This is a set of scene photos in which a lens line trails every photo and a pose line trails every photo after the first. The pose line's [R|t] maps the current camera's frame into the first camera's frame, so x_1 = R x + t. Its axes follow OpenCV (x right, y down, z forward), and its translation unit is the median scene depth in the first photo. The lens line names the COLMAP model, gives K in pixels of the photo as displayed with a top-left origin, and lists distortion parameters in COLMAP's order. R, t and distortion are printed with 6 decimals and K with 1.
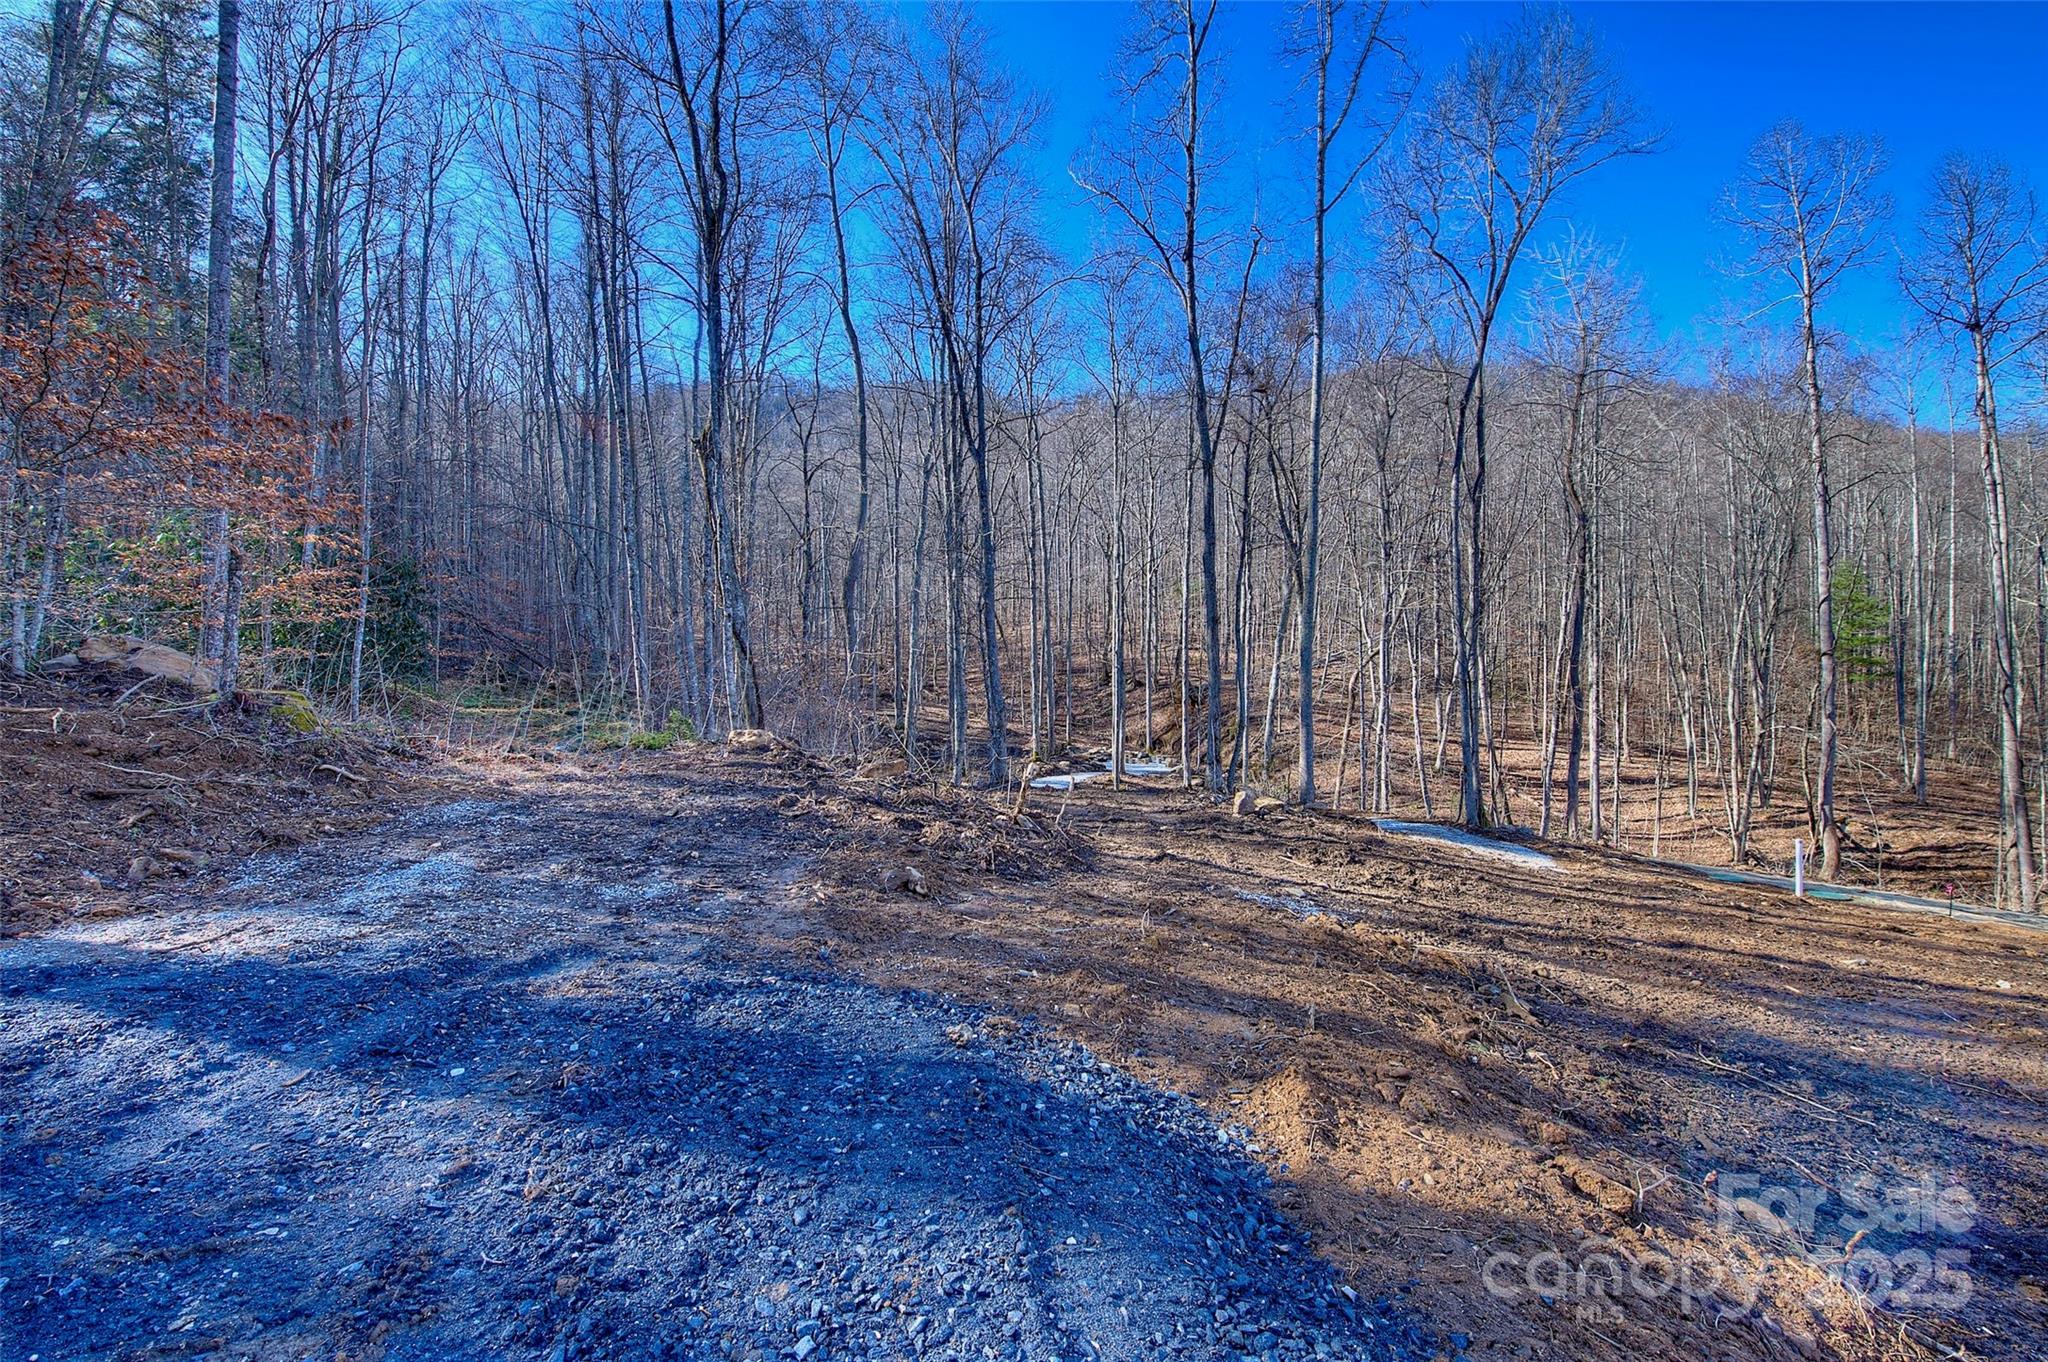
lens RADIAL K [[799.3, 0, 1024.0], [0, 799.3, 681.0], [0, 0, 1]] dist [-0.011815, -0.000469]
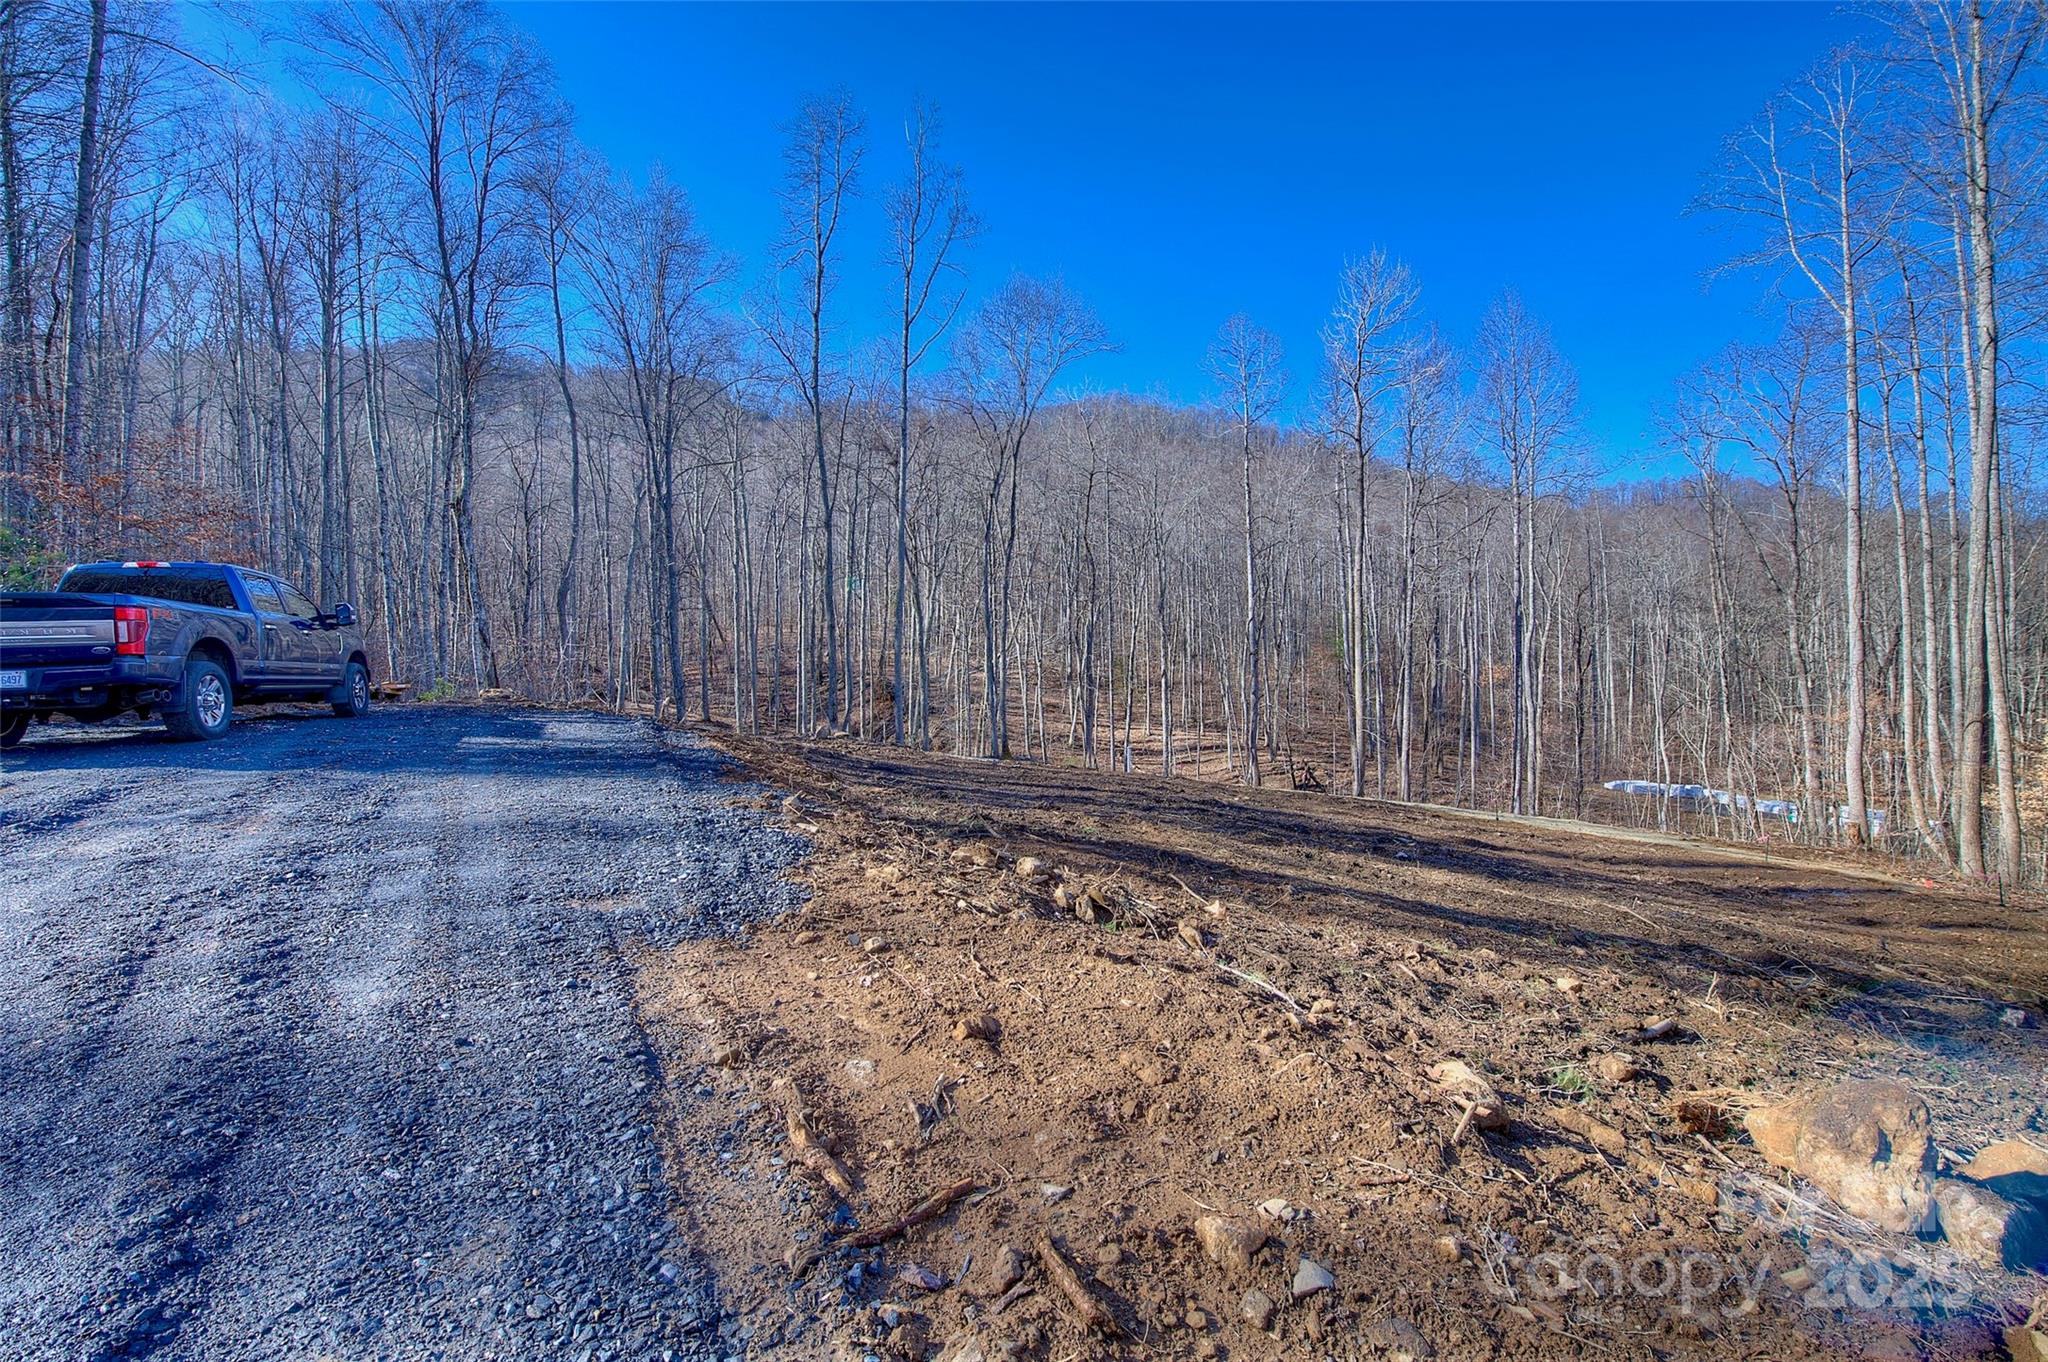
lens RADIAL K [[799.3, 0, 1024.0], [0, 799.3, 681.0], [0, 0, 1]] dist [-0.011815, -0.000469]
pose [[0.951701, -0.004113, 0.307000, 0.109867], [0.007959, 0.999905, -0.011274, 0.047732], [-0.306924, 0.013173, 0.951643, -0.530173]]
